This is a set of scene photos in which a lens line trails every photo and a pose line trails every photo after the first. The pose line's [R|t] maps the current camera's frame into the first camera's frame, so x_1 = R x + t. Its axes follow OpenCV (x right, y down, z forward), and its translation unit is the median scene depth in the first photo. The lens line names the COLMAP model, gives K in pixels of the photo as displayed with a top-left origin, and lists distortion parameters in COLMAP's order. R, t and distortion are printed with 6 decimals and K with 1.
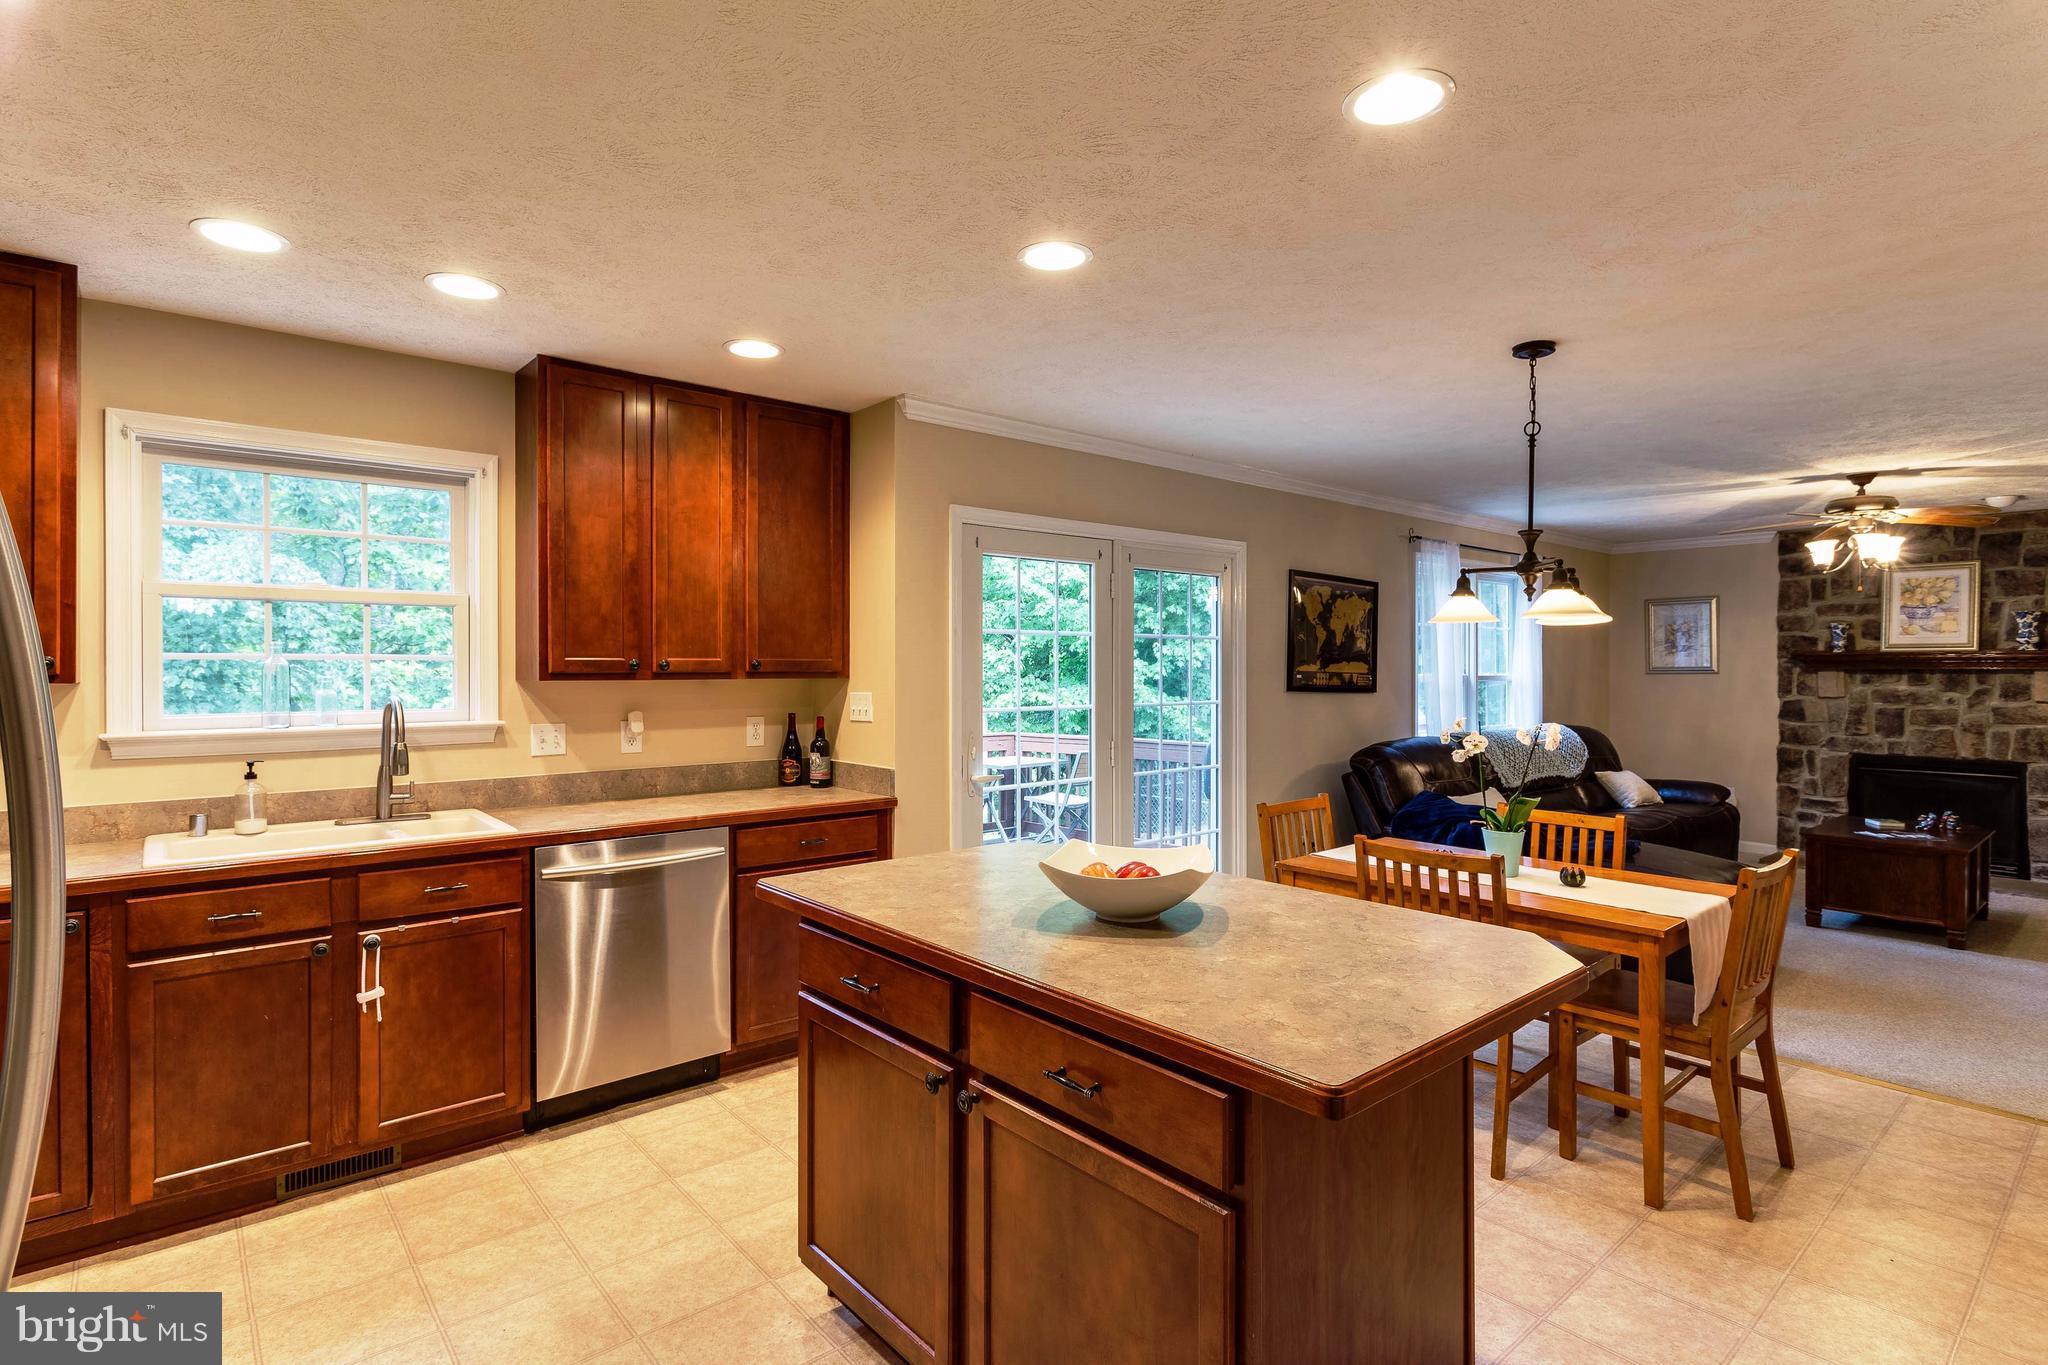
lens RADIAL K [[1008.3, 0, 1026.8], [0, 1008.3, 680.4], [0, 0, 1]] dist [0.012180, -0.007480]
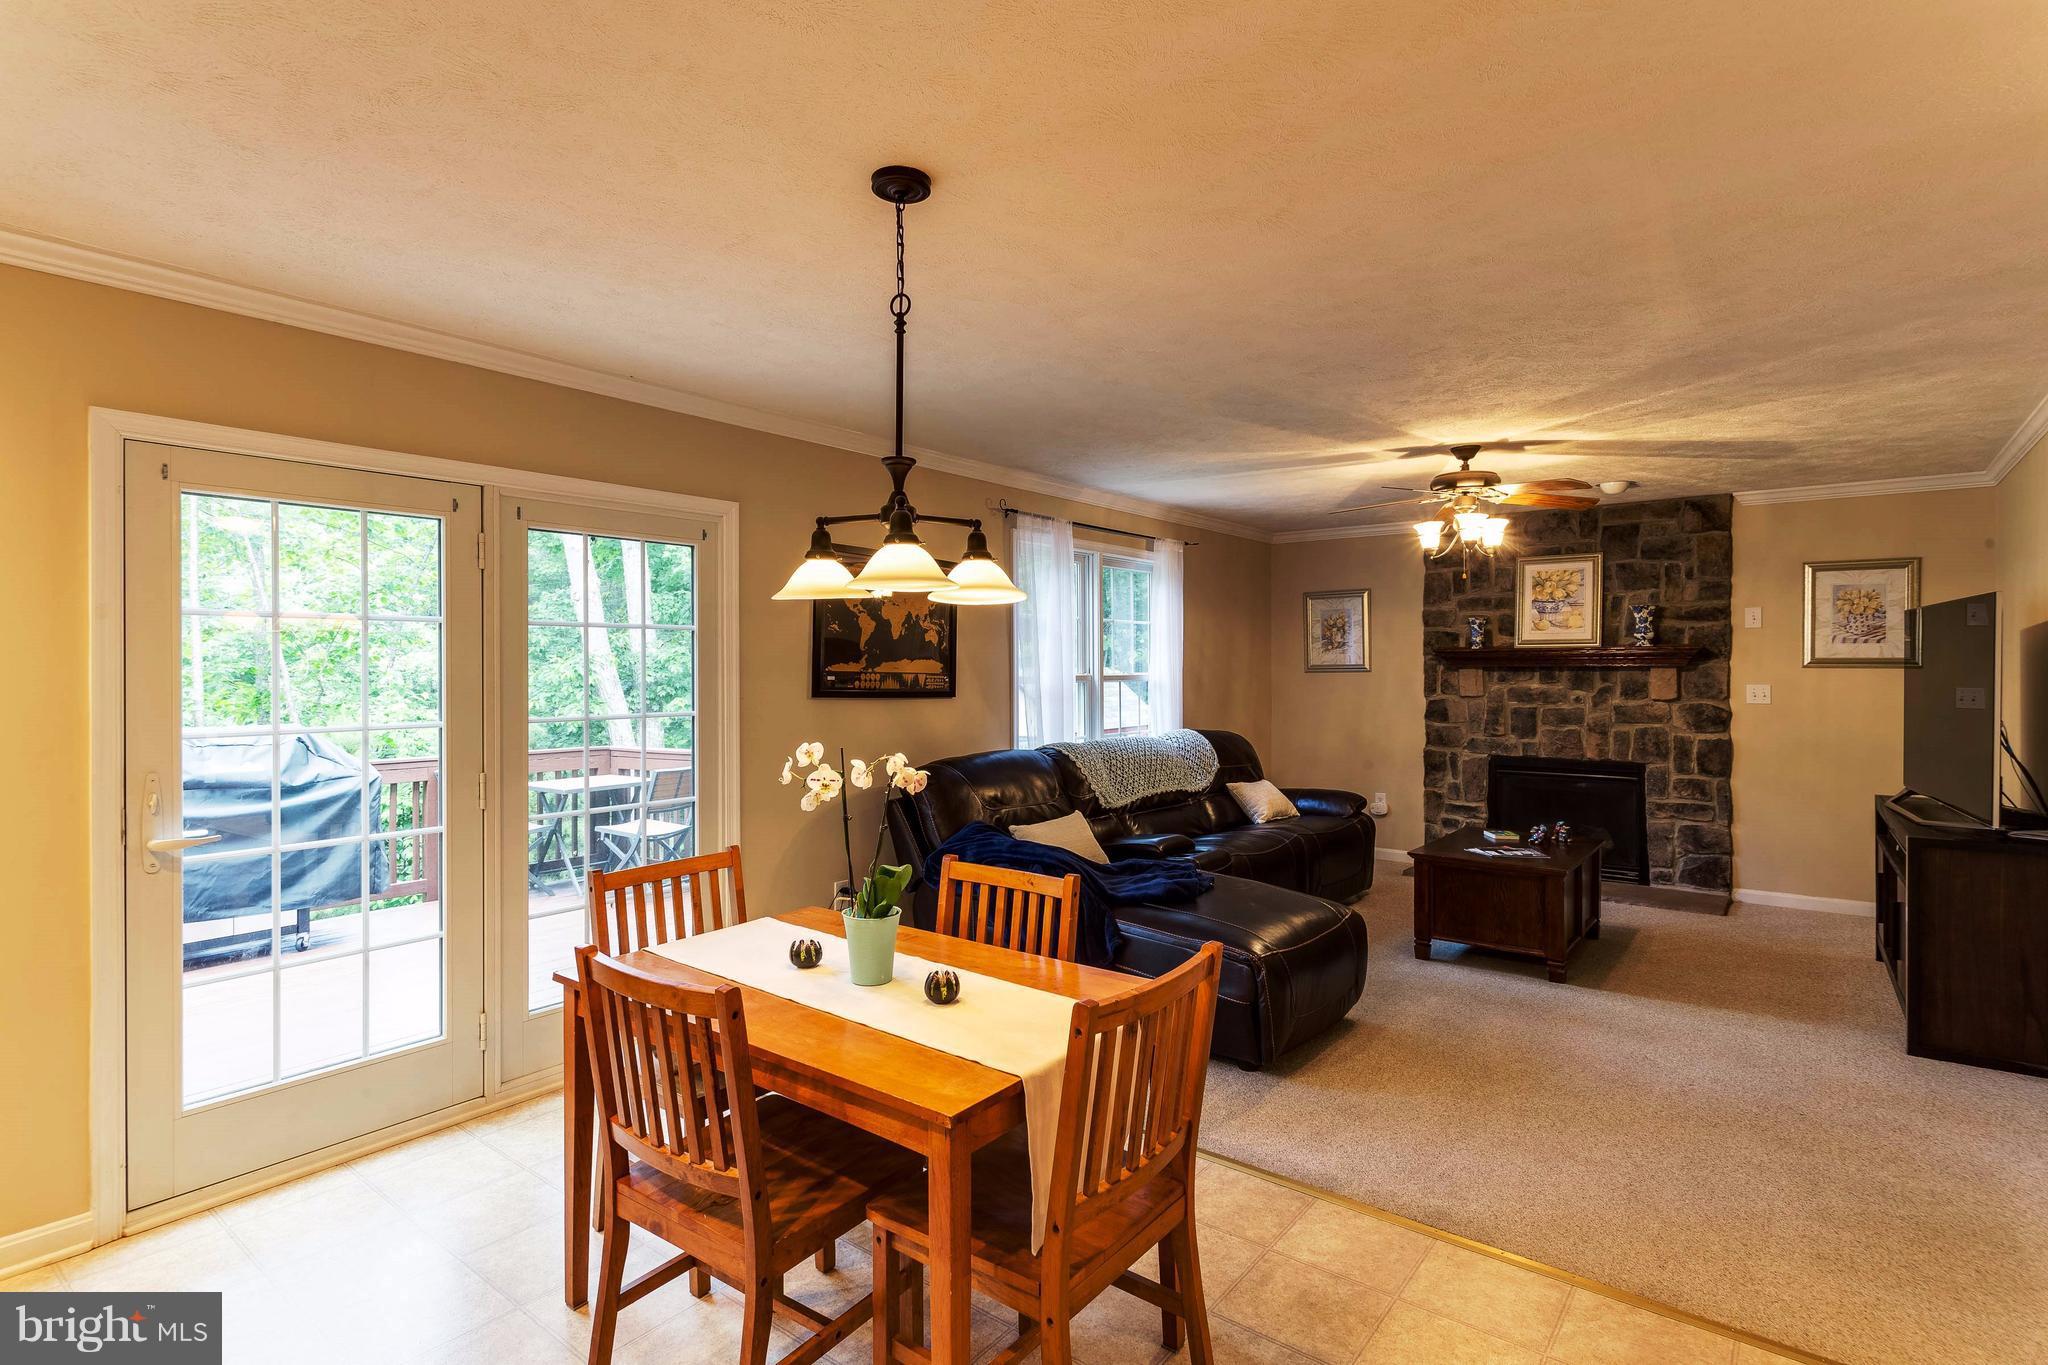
lens RADIAL K [[1008.3, 0, 1024.5], [0, 1008.3, 674.2], [0, 0, 1]] dist [0.012180, -0.007480]
pose [[0.981686, -0.004276, 0.190457, 0.226954], [0.005232, 0.999976, -0.004516, -0.002168], [-0.190433, 0.005430, 0.981685, 0.169401]]
